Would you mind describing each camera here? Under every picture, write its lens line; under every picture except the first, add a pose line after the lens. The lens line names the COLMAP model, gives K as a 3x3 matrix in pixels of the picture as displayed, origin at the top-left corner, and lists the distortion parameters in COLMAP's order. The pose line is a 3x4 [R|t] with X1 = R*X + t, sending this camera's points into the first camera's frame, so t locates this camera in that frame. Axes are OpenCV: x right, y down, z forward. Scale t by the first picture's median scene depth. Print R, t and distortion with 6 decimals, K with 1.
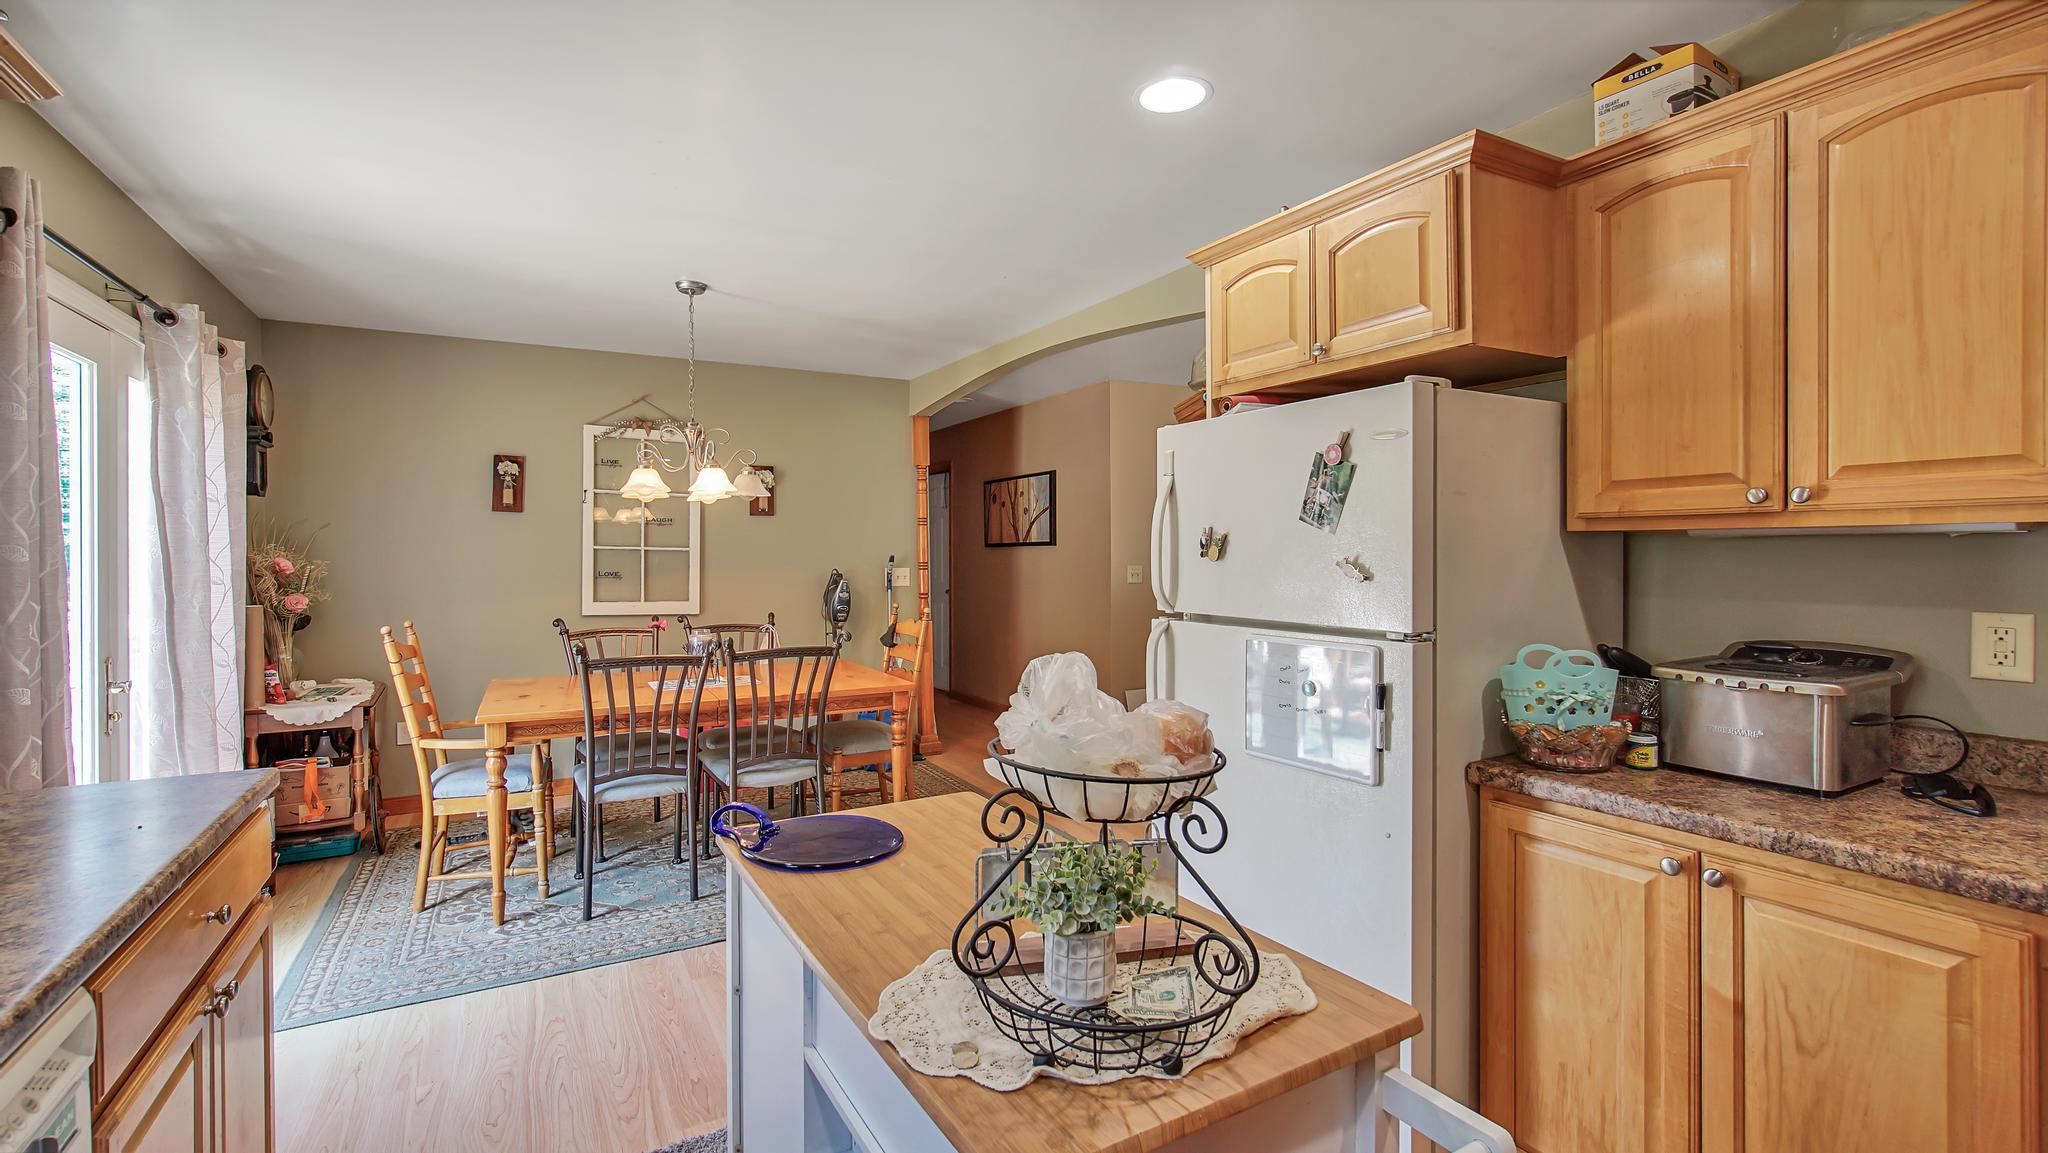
lens RADIAL K [[888.5, 0, 1014.5], [0, 888.5, 560.0], [0, 0, 1]] dist [-0.006656, 0.000864]
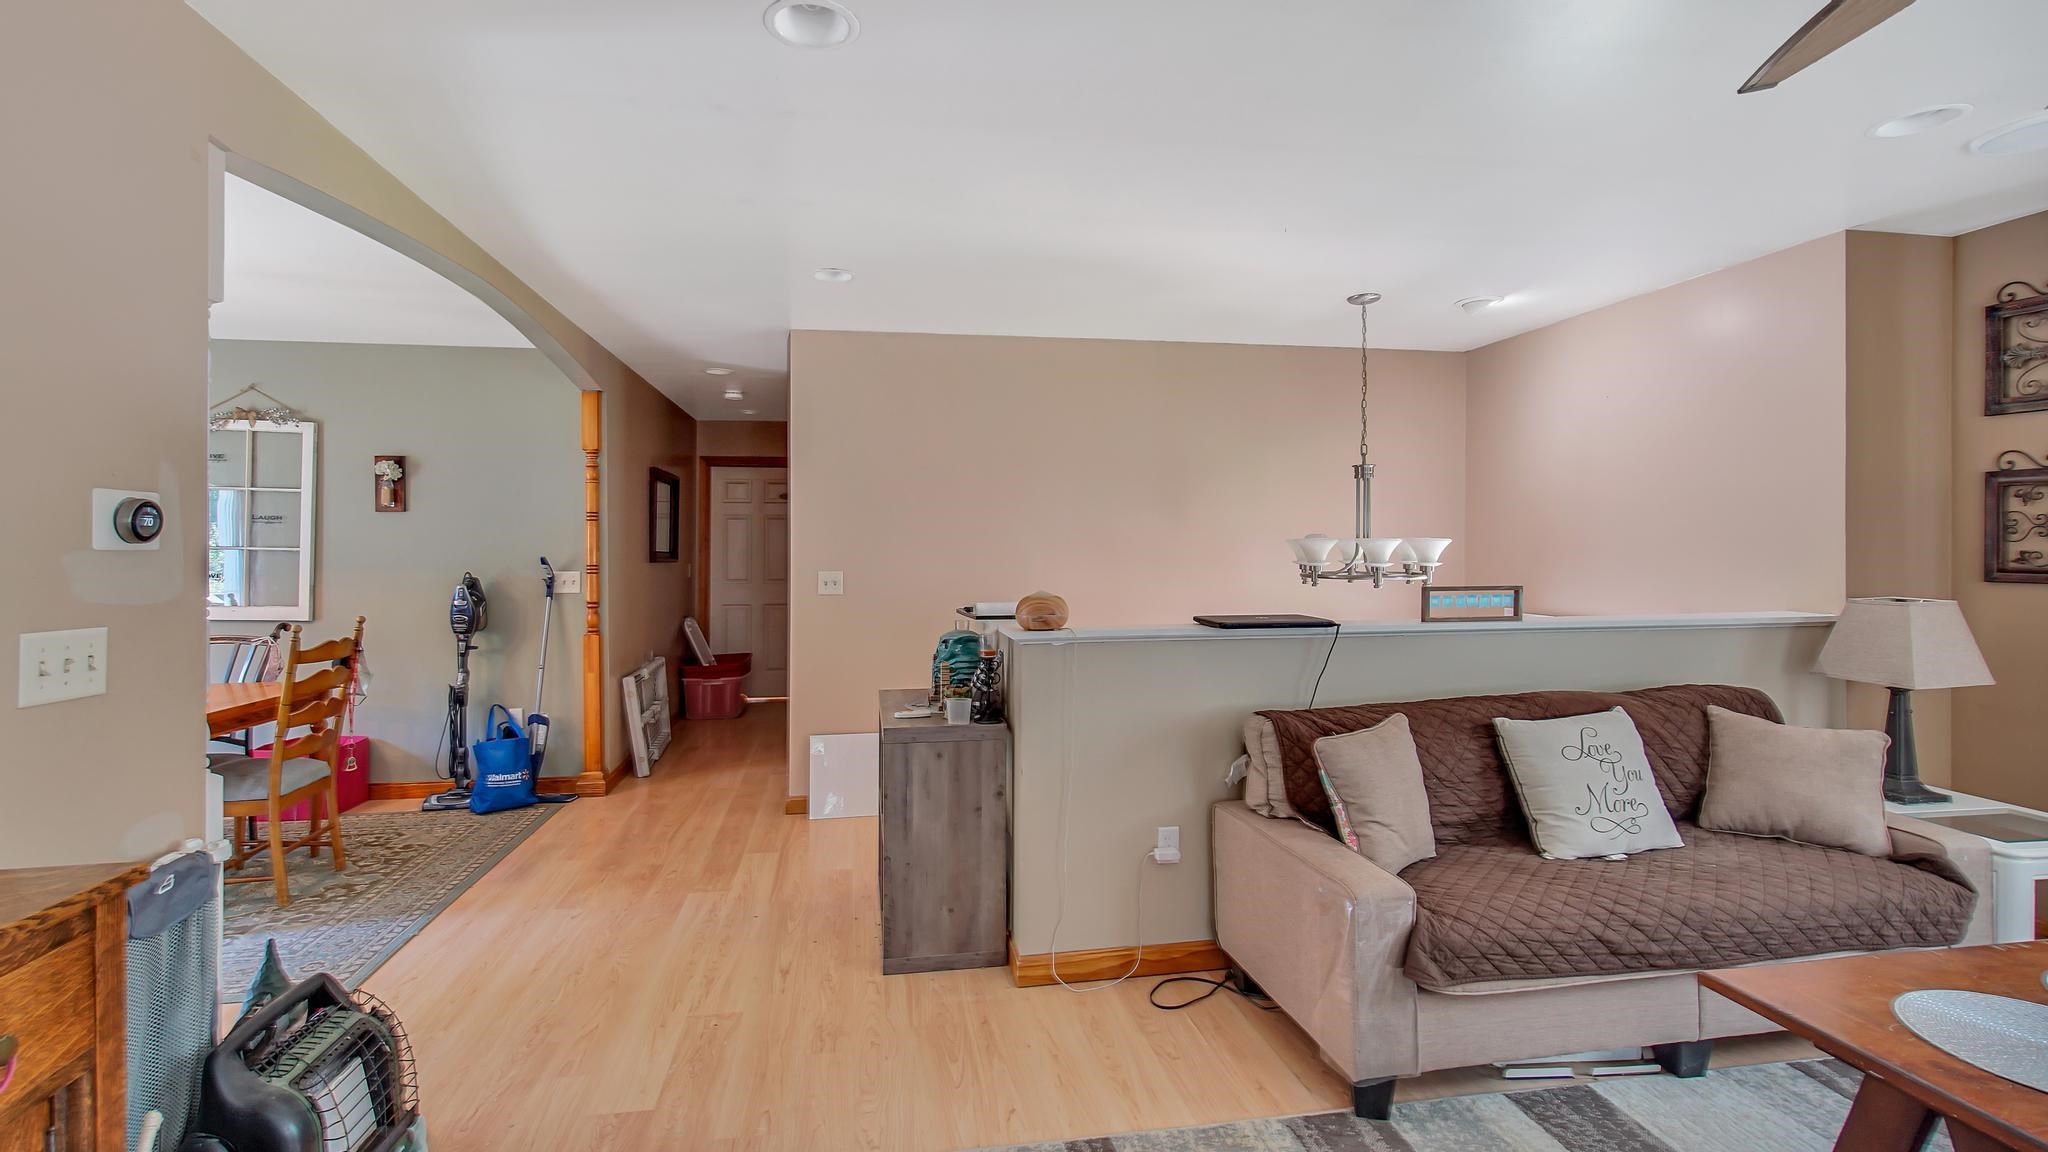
lens RADIAL K [[888.5, 0, 1018.2], [0, 888.5, 557.9], [0, 0, 1]] dist [-0.006656, 0.000864]
pose [[0.931905, 0.002148, -0.362696, 0.658468], [-0.003111, 0.999993, -0.002070, -0.004107], [0.362689, 0.003057, 0.931905, 0.426575]]
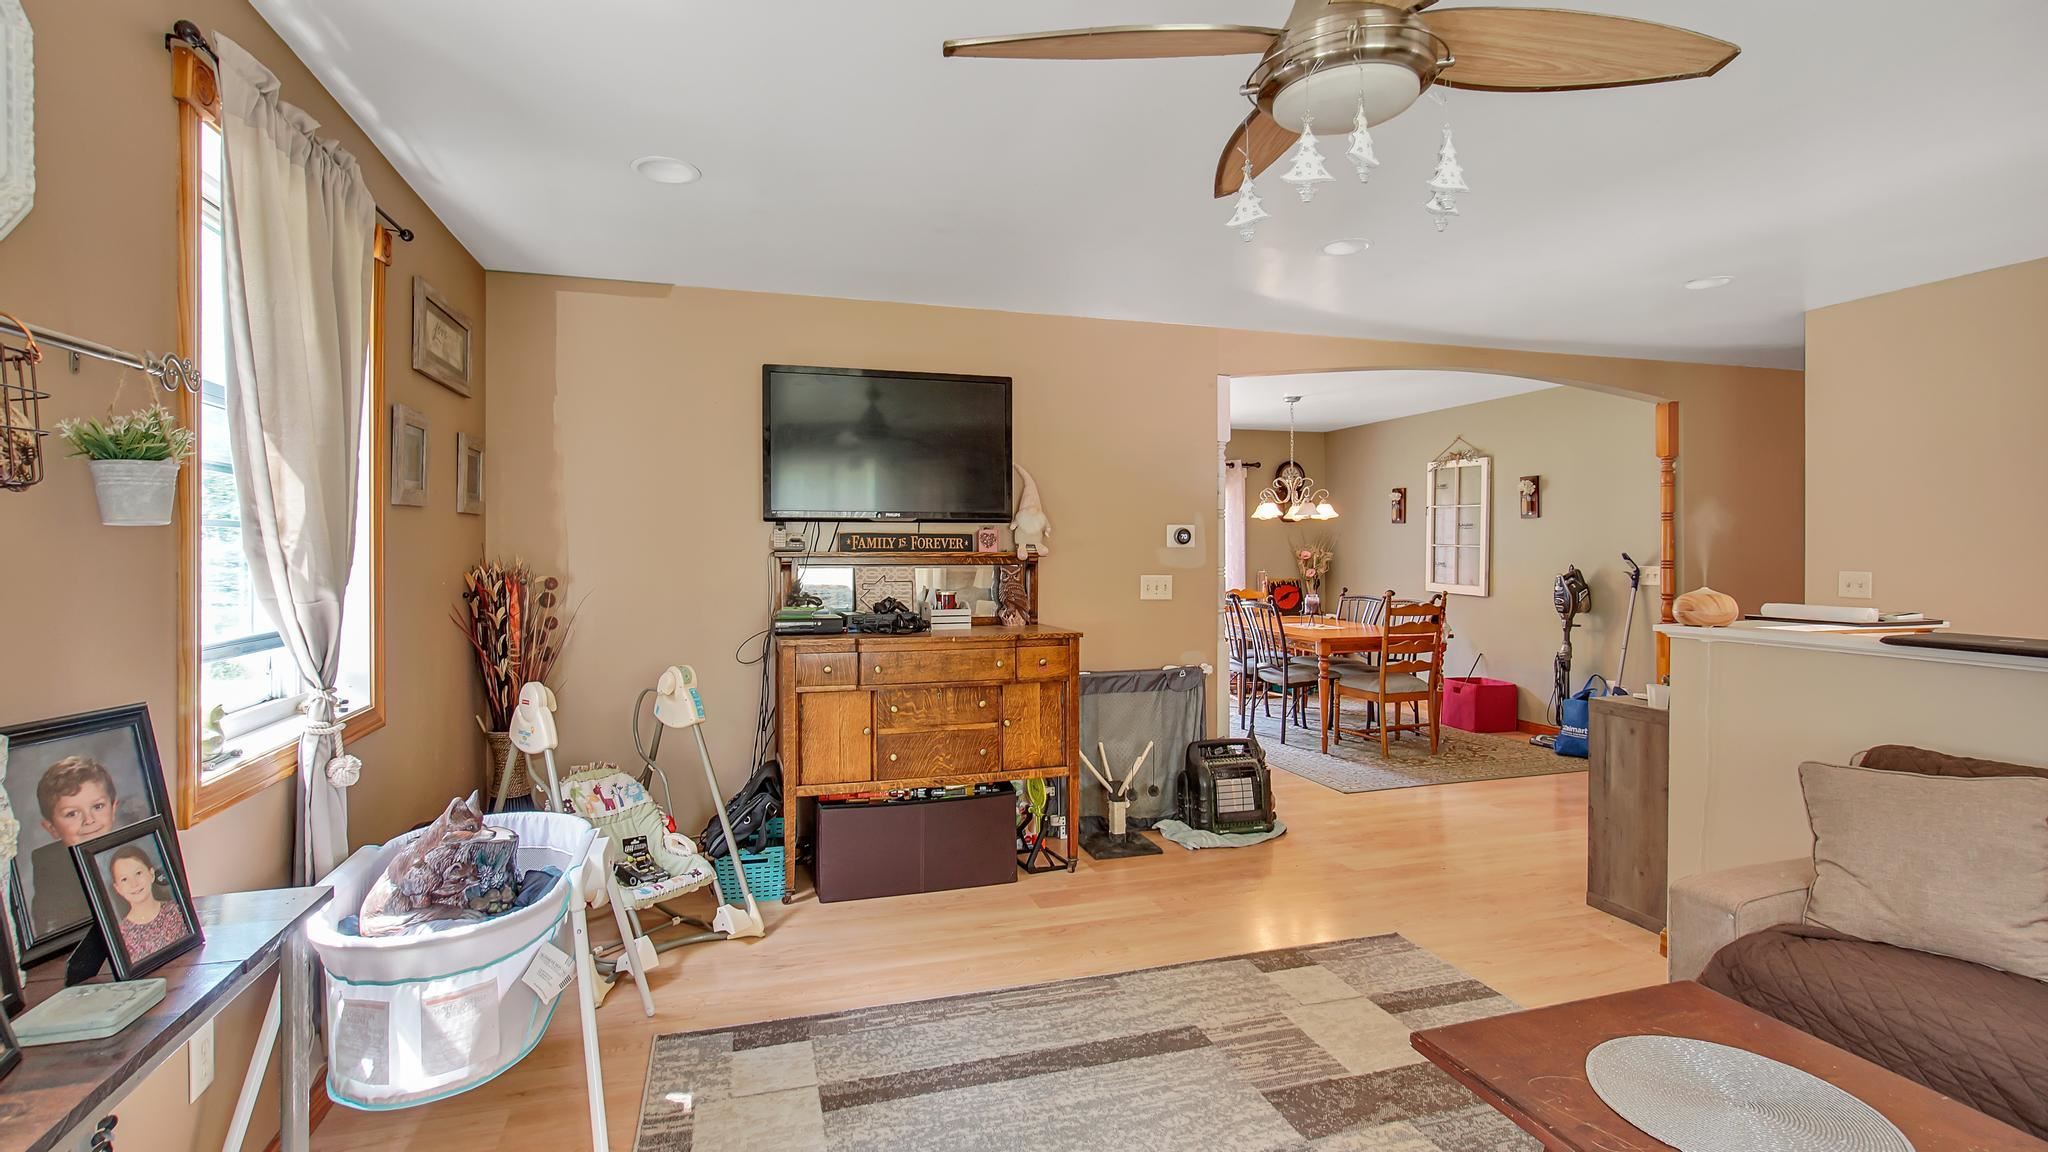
lens RADIAL K [[888.5, 0, 1014.2], [0, 888.5, 555.4], [0, 0, 1]] dist [-0.006656, 0.000864]
pose [[-0.217274, 0.009955, -0.976060, 1.080293], [-0.012334, 0.999840, 0.012943, -0.007486], [0.976033, 0.014851, -0.217116, 0.620463]]
